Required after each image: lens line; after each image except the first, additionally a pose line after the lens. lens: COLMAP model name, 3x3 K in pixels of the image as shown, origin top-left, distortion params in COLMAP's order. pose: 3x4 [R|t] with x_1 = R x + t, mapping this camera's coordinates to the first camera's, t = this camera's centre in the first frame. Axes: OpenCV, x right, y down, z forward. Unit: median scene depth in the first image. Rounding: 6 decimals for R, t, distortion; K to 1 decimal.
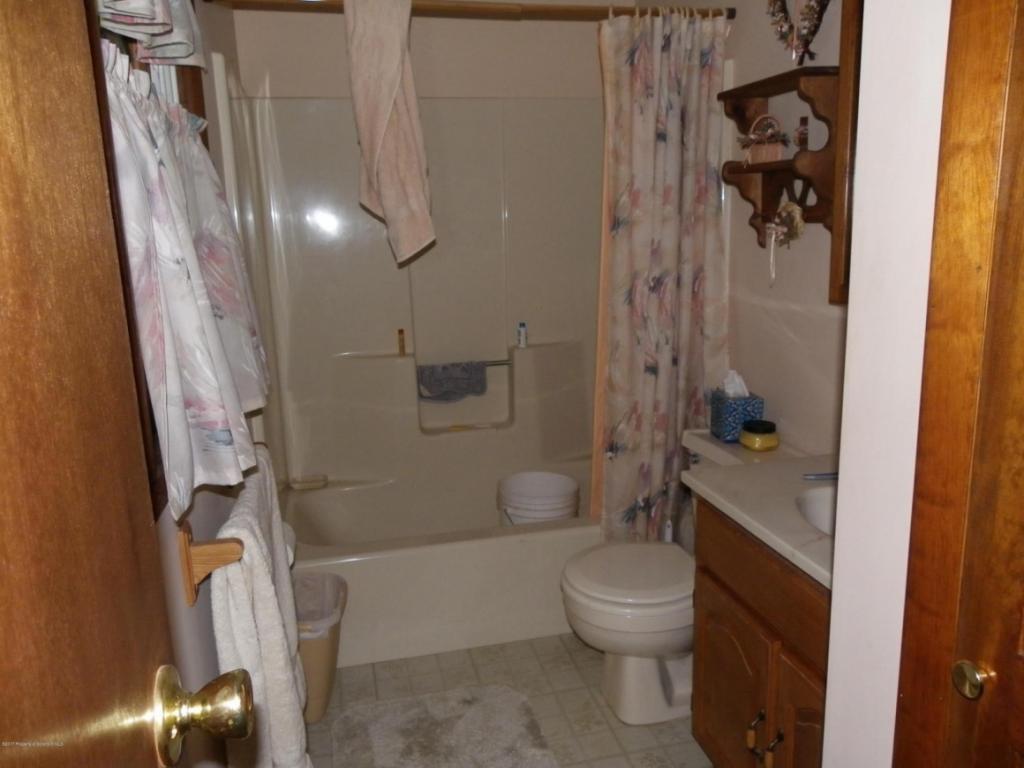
lens RADIAL K [[776.7, 0, 512.2], [0, 776.7, 387.6], [0, 0, 1]] dist [-0.022874, 0.010329]
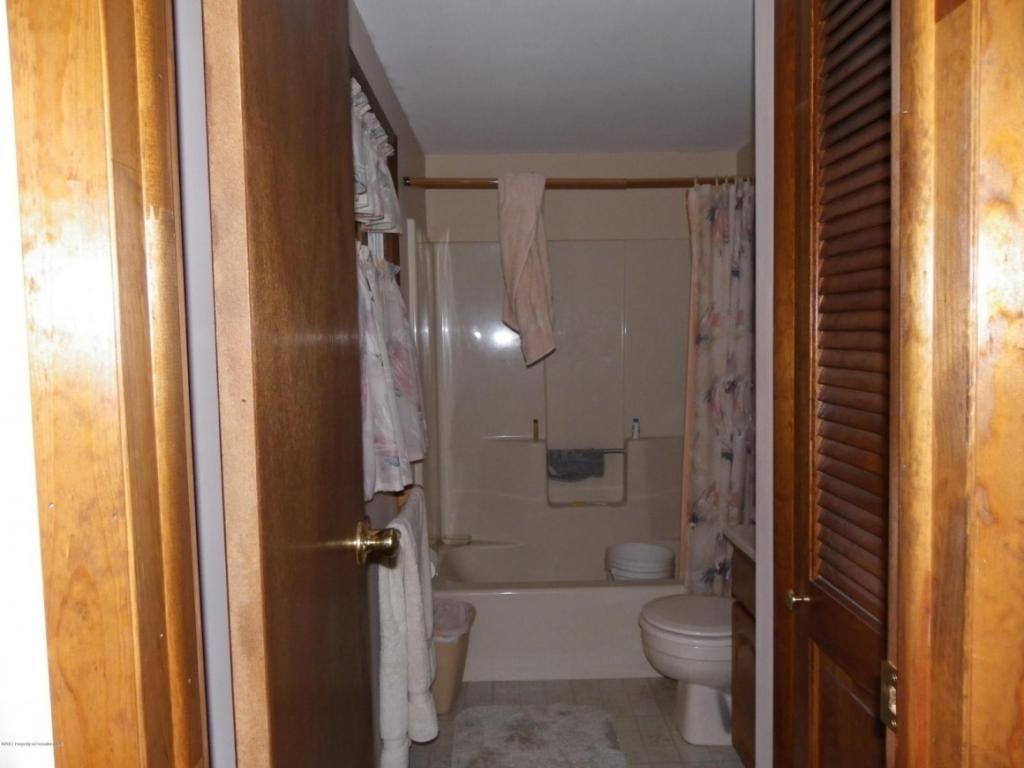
lens RADIAL K [[776.7, 0, 517.3], [0, 776.7, 387.6], [0, 0, 1]] dist [-0.022874, 0.010329]
pose [[0.977344, 0.028245, -0.209762, 0.120954], [-0.058004, 0.988857, -0.137107, 0.064293], [0.203552, 0.146168, 0.968092, -0.305739]]
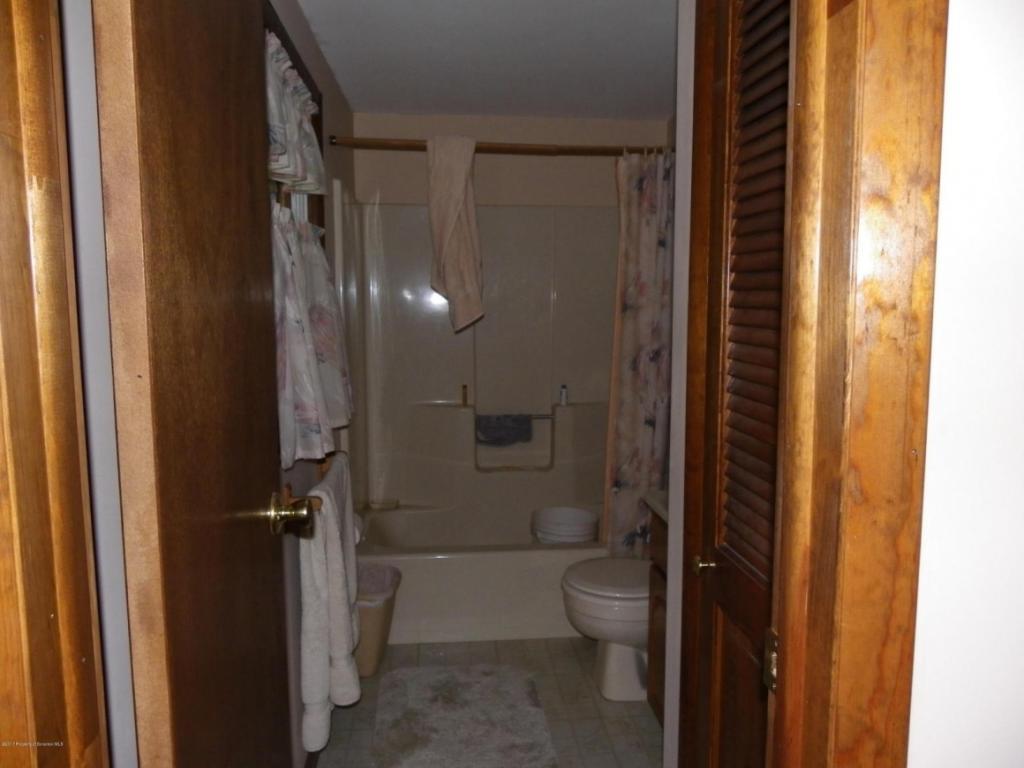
lens RADIAL K [[776.7, 0, 516.6], [0, 776.7, 387.8], [0, 0, 1]] dist [-0.022874, 0.010329]
pose [[0.990809, 0.047147, -0.126783, 0.134991], [-0.059263, 0.993848, -0.093561, 0.056866], [0.121592, 0.100215, 0.987508, -0.308081]]
